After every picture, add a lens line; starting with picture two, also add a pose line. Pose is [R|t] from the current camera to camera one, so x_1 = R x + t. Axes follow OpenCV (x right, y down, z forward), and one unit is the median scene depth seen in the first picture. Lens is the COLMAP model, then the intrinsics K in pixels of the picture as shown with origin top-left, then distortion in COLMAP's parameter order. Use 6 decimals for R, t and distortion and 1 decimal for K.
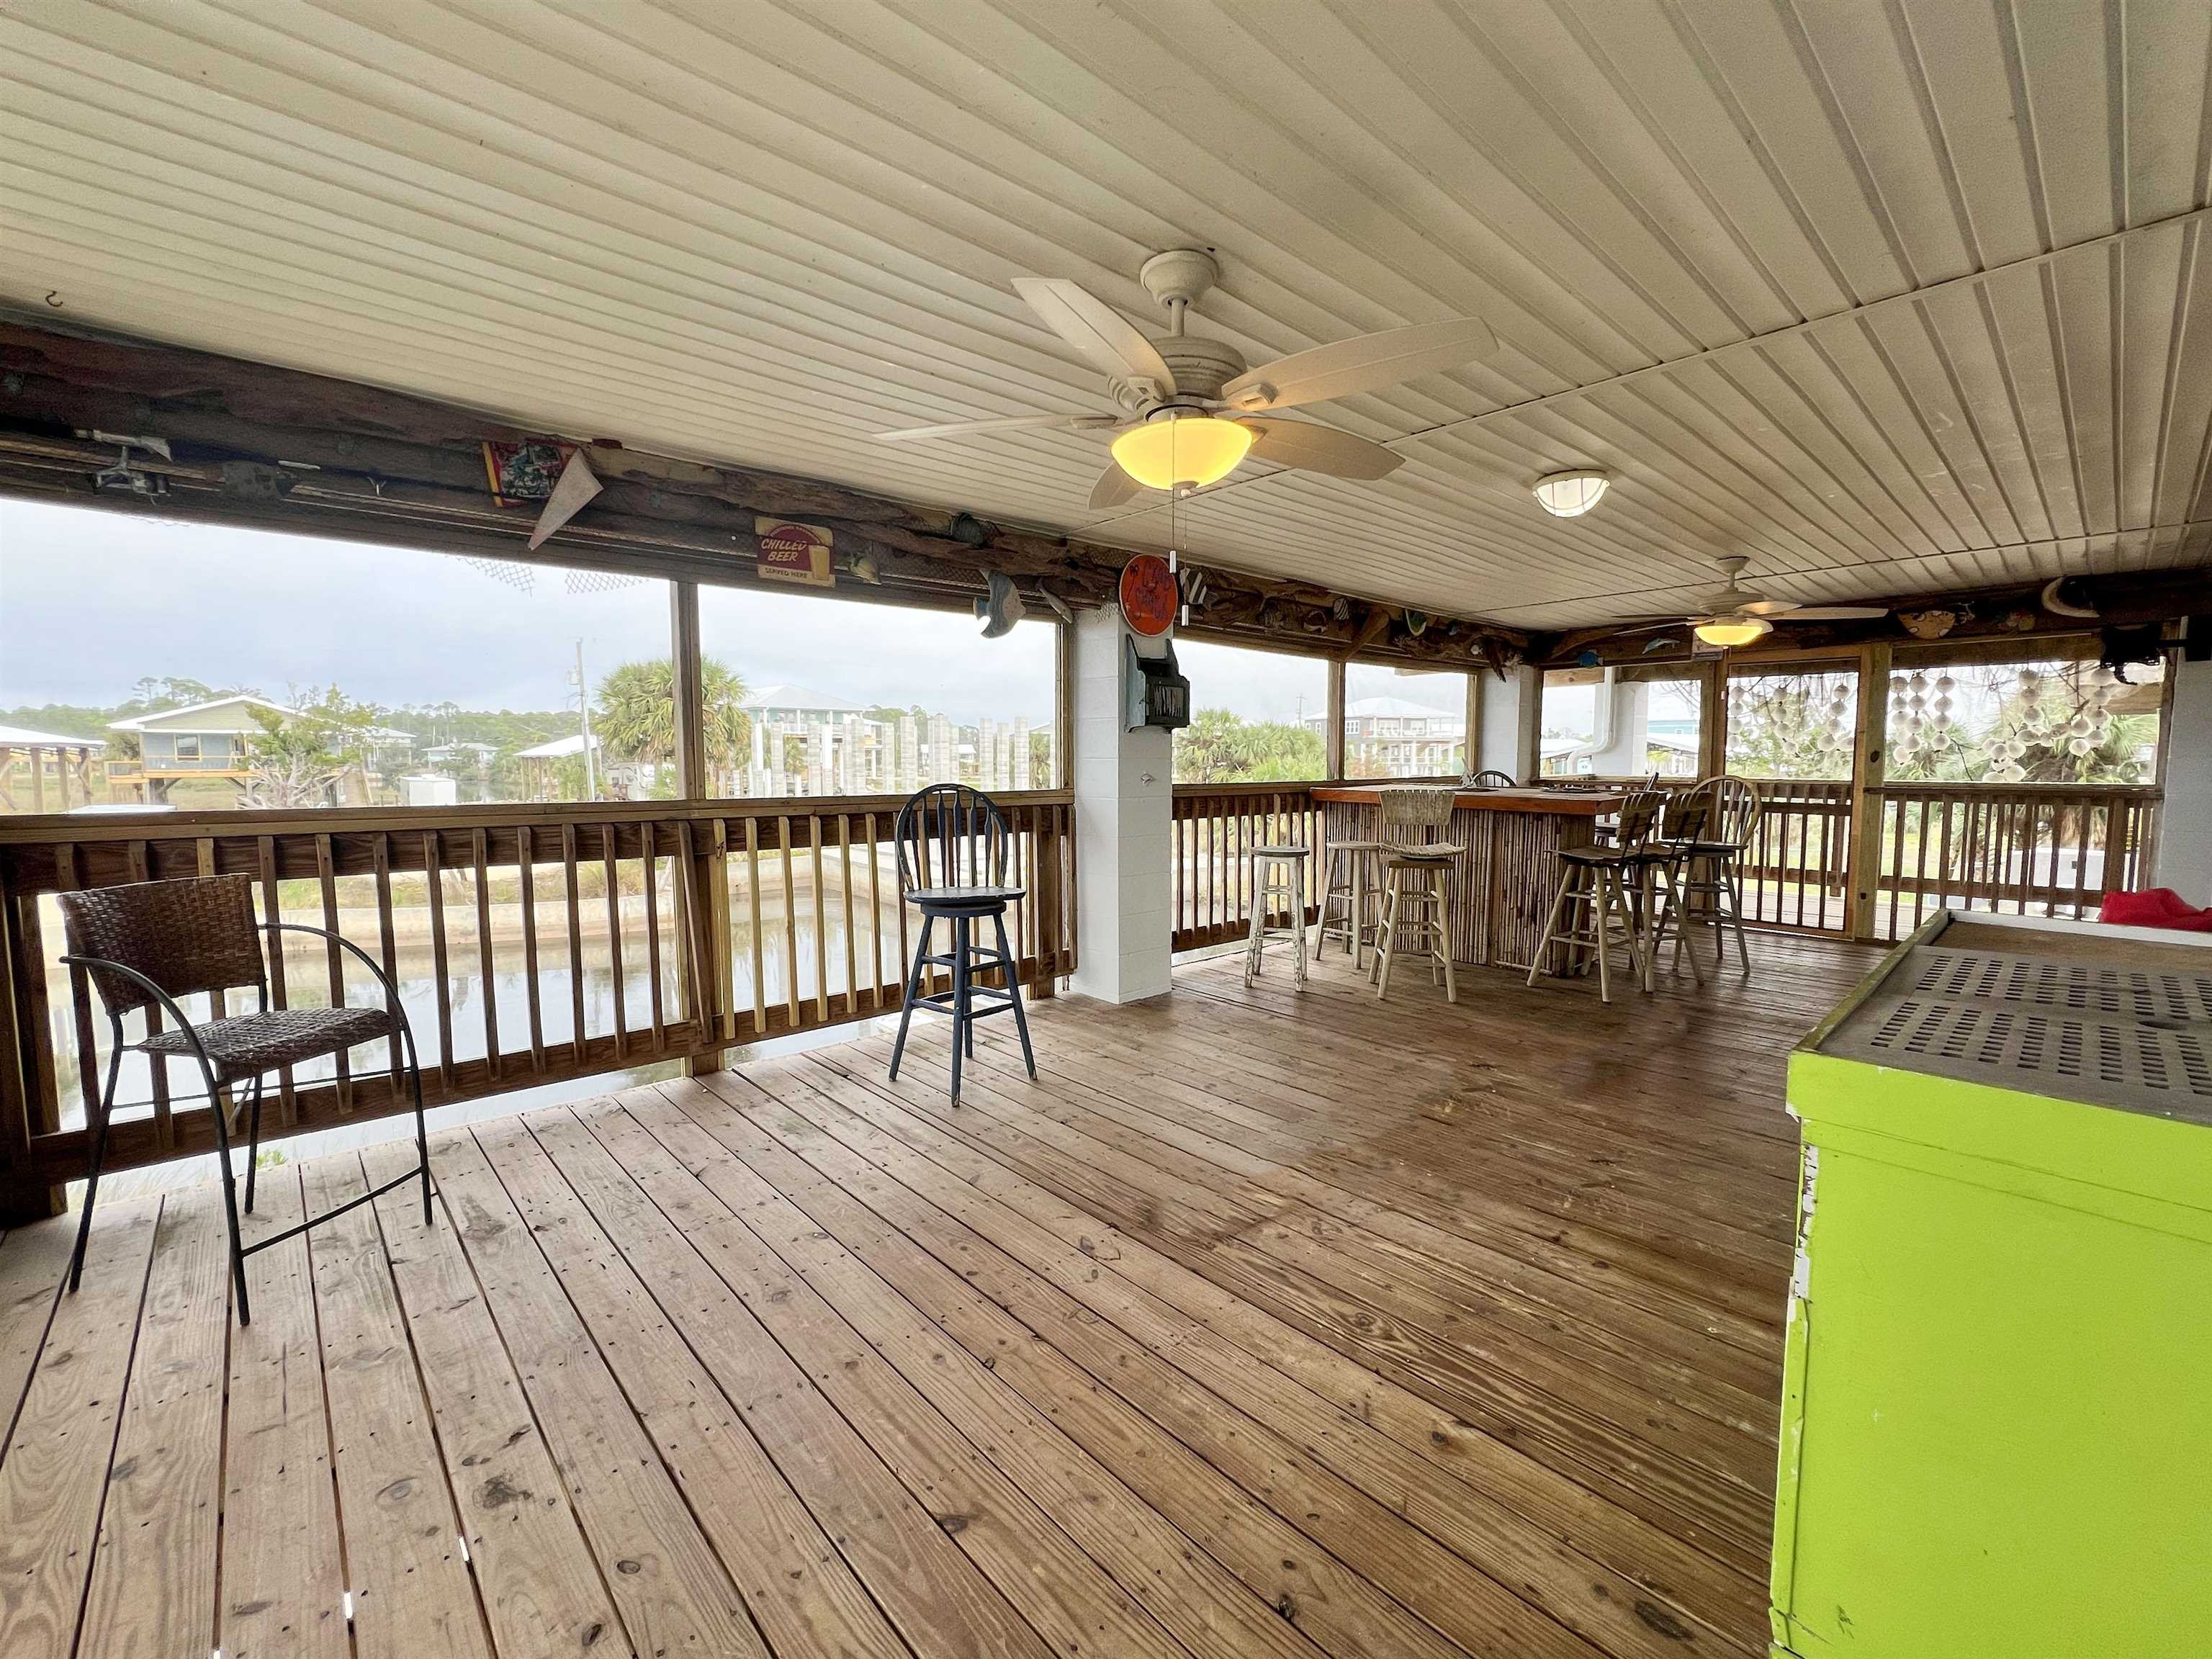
lens RADIAL K [[927.4, 0, 1106.0], [0, 927.4, 829.5], [0, 0, 1]] dist [-0.000070, -0.000323]
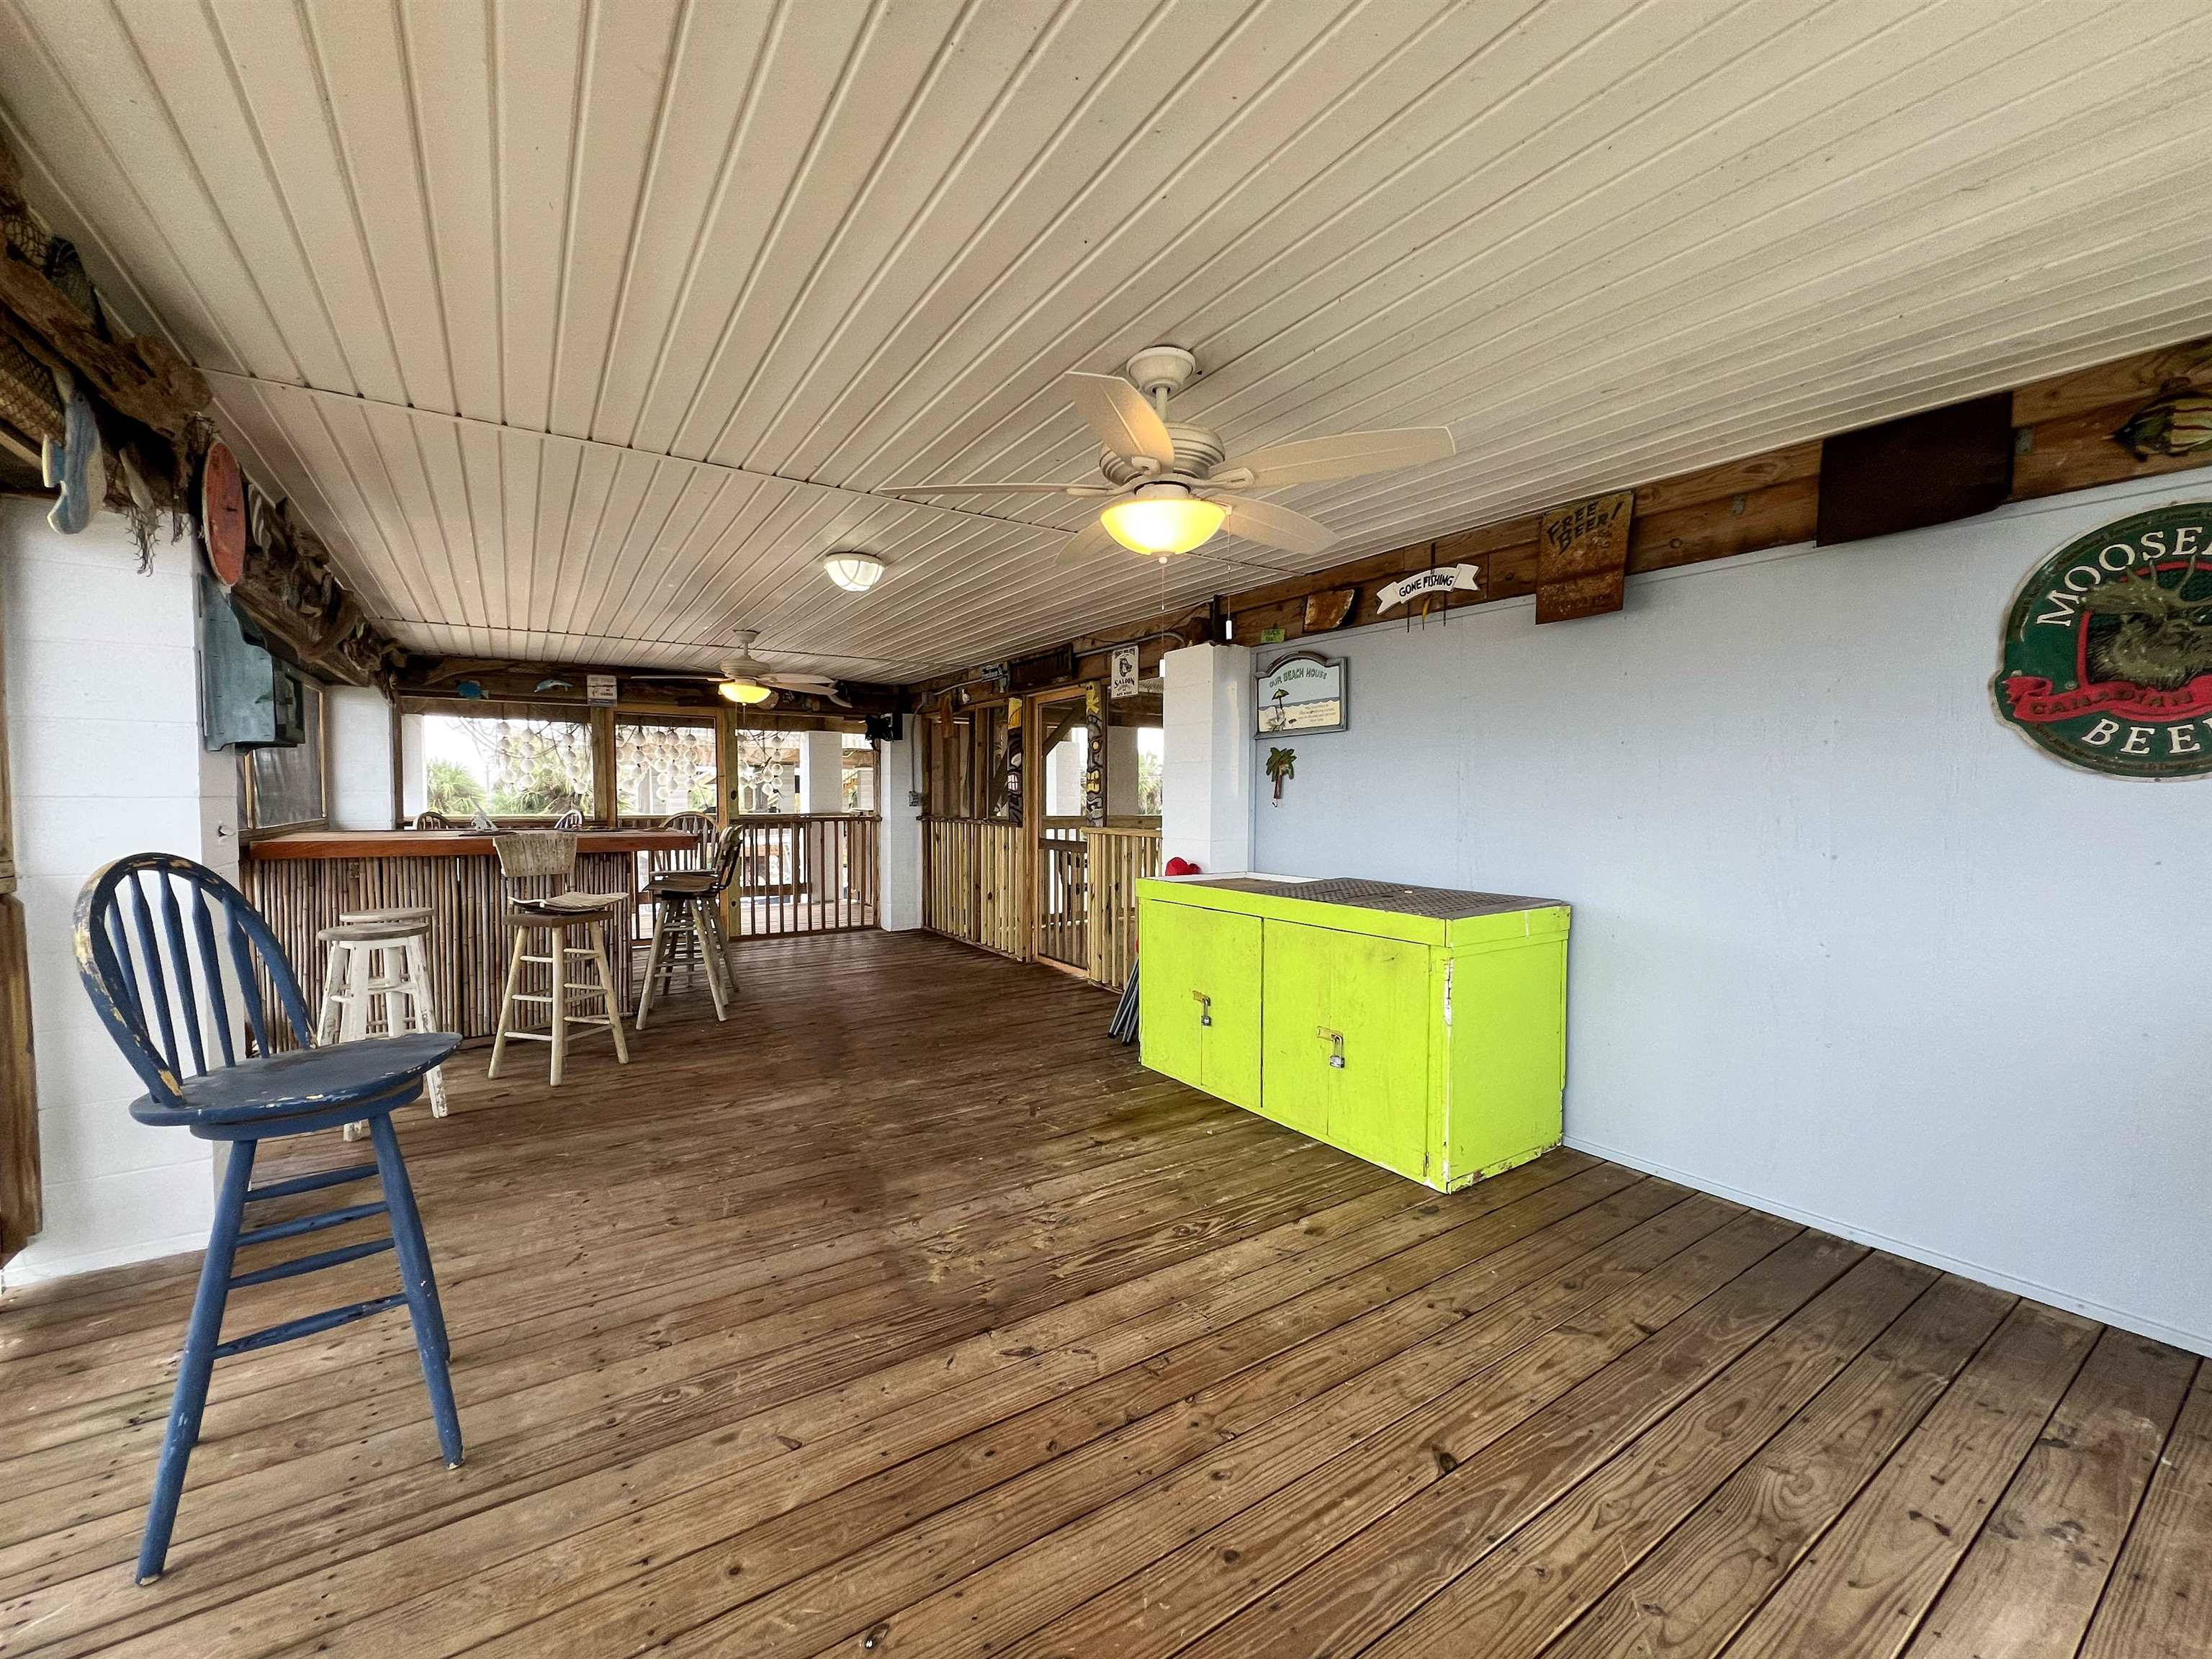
lens RADIAL K [[892.6, 0, 1106.0], [0, 892.6, 829.5], [0, 0, 1]] dist [0.000045, -0.000030]
pose [[0.153916, -0.035467, 0.987447, -0.595223], [0.076010, 0.996819, 0.023955, -0.040464], [-0.985156, 0.071368, 0.156123, 0.548207]]
